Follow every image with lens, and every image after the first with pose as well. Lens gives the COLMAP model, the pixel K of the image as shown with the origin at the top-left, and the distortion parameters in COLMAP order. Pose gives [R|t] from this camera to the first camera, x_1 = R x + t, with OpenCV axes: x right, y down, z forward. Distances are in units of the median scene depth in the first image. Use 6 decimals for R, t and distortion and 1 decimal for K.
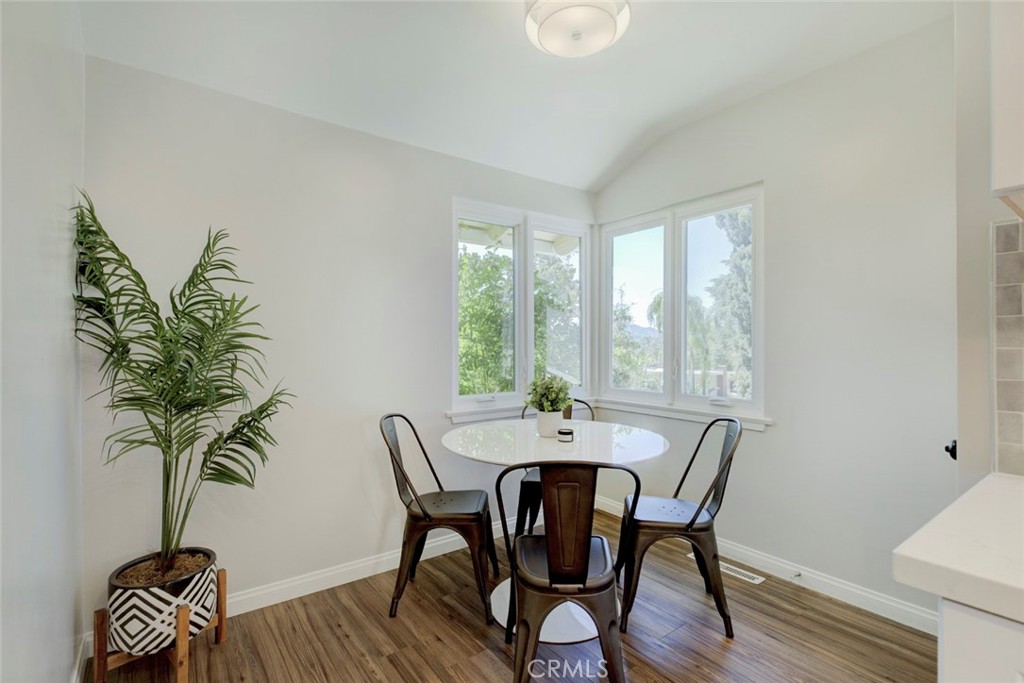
lens RADIAL K [[487.0, 0, 510.7], [0, 487.0, 336.4], [0, 0, 1]] dist [-0.000269, 0.000493]
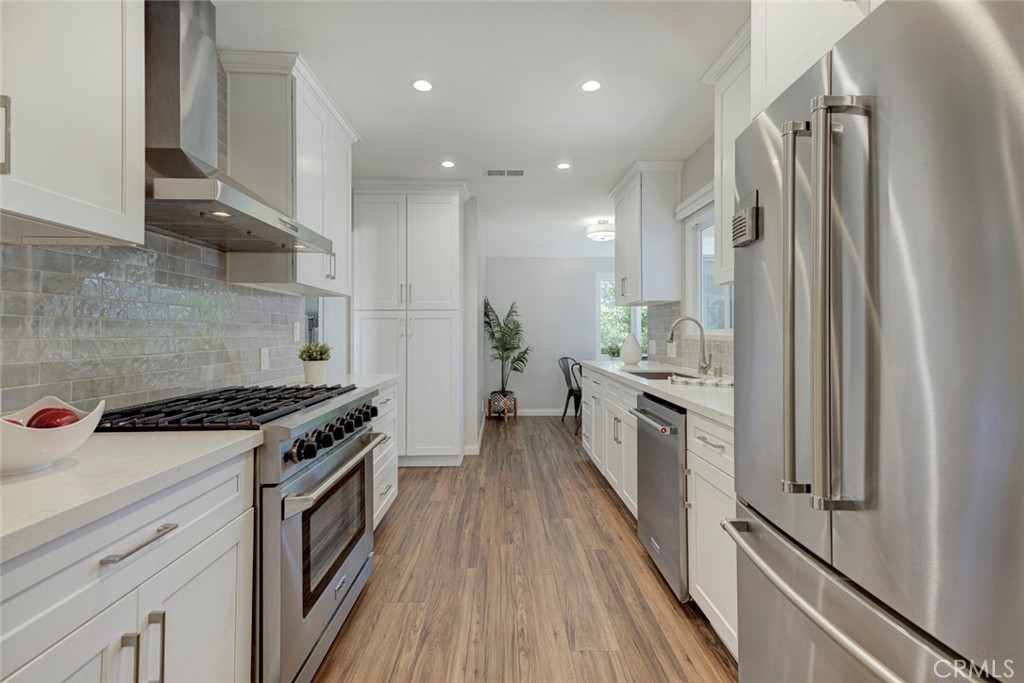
lens RADIAL K [[487.0, 0, 513.4], [0, 487.0, 335.3], [0, 0, 1]] dist [-0.000269, 0.000493]
pose [[0.821538, 0.010531, -0.570056, 1.524548], [0.002099, 0.999767, 0.021495, -0.048315], [0.570150, -0.018856, 0.821324, -2.067504]]
